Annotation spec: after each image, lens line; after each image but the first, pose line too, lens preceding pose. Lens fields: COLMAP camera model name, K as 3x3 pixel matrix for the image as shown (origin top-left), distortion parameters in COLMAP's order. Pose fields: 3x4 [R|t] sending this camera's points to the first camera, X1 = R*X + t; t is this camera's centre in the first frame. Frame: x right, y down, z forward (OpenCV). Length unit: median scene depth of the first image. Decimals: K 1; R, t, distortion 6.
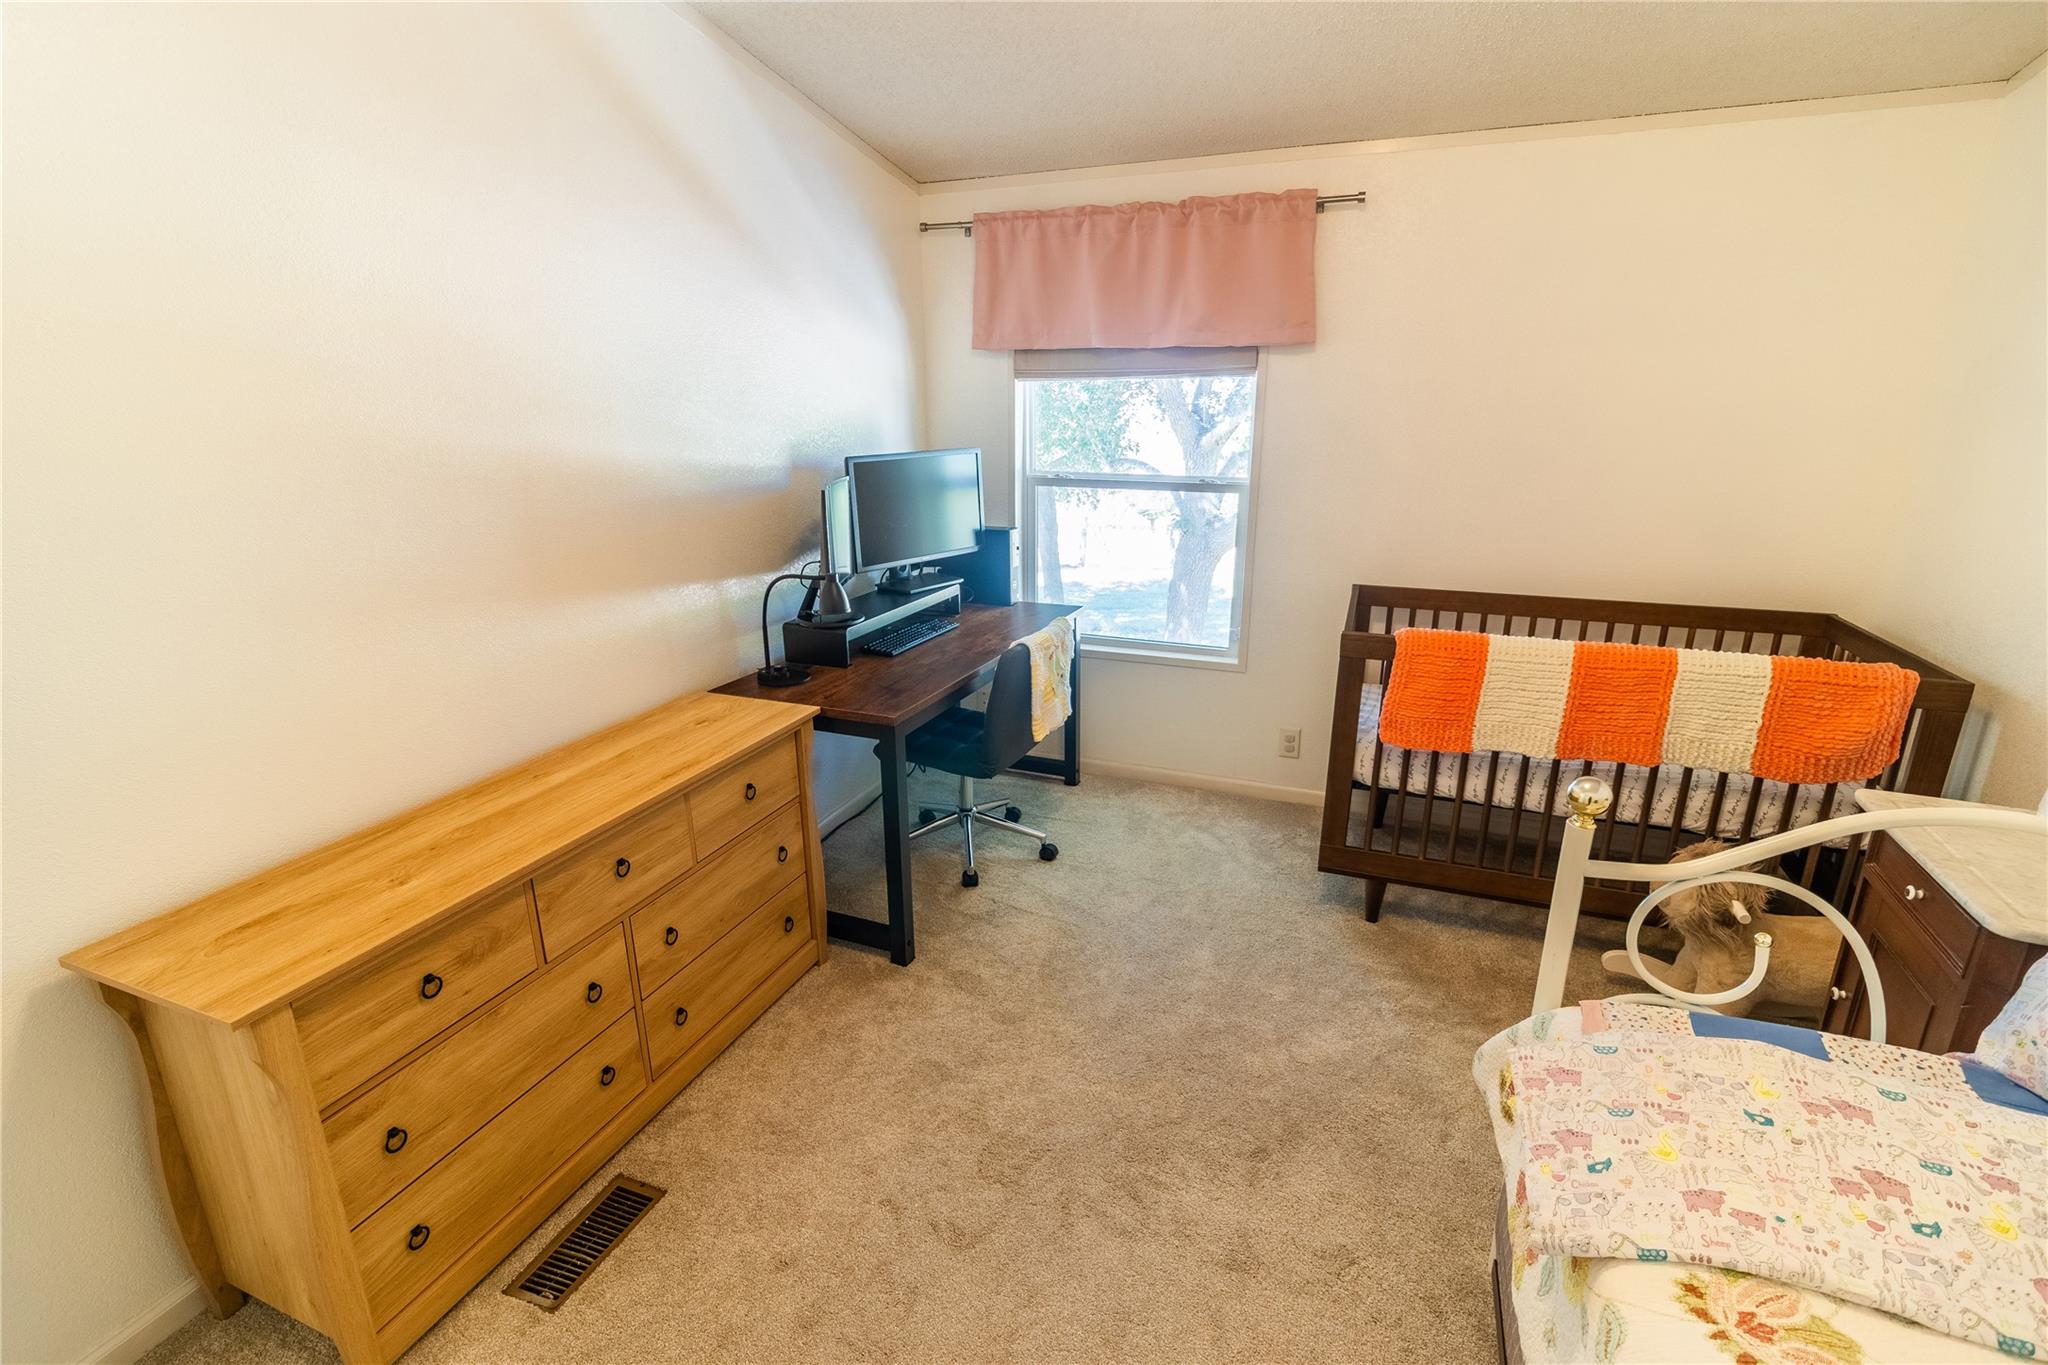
lens RADIAL K [[936.9, 0, 1026.7], [0, 936.9, 676.9], [0, 0, 1]] dist [-0.001919, 0.001783]
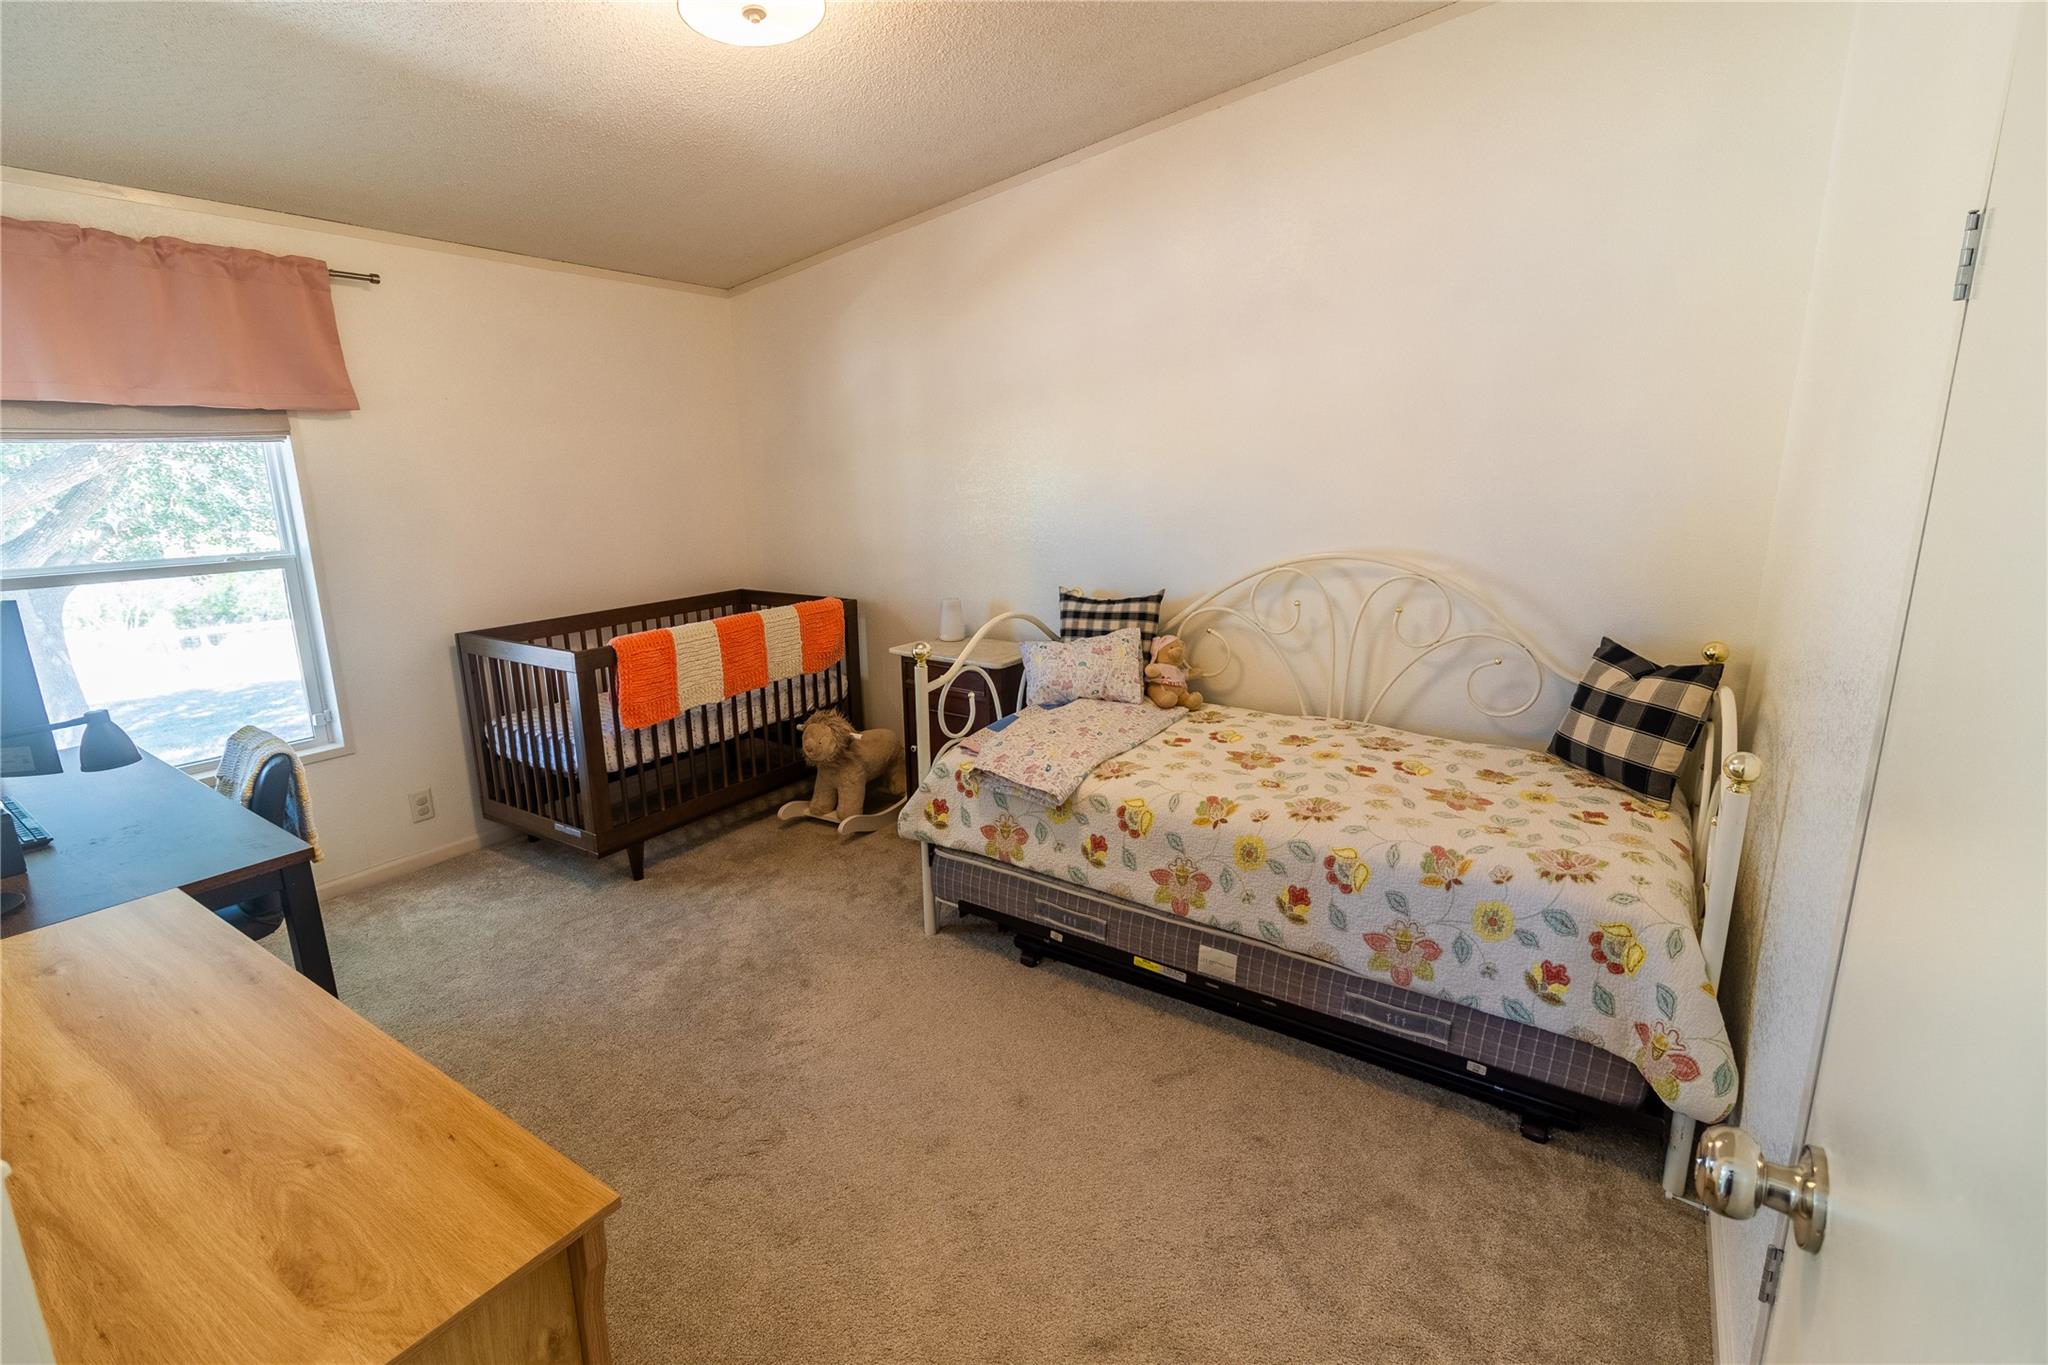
lens RADIAL K [[936.9, 0, 1024.1], [0, 936.9, 678.7], [0, 0, 1]] dist [-0.001919, 0.001783]
pose [[0.205590, -0.227678, 0.951785, -0.699468], [0.290007, 0.943051, 0.162946, -0.045265], [-0.934681, 0.242524, 0.259910, 0.158777]]
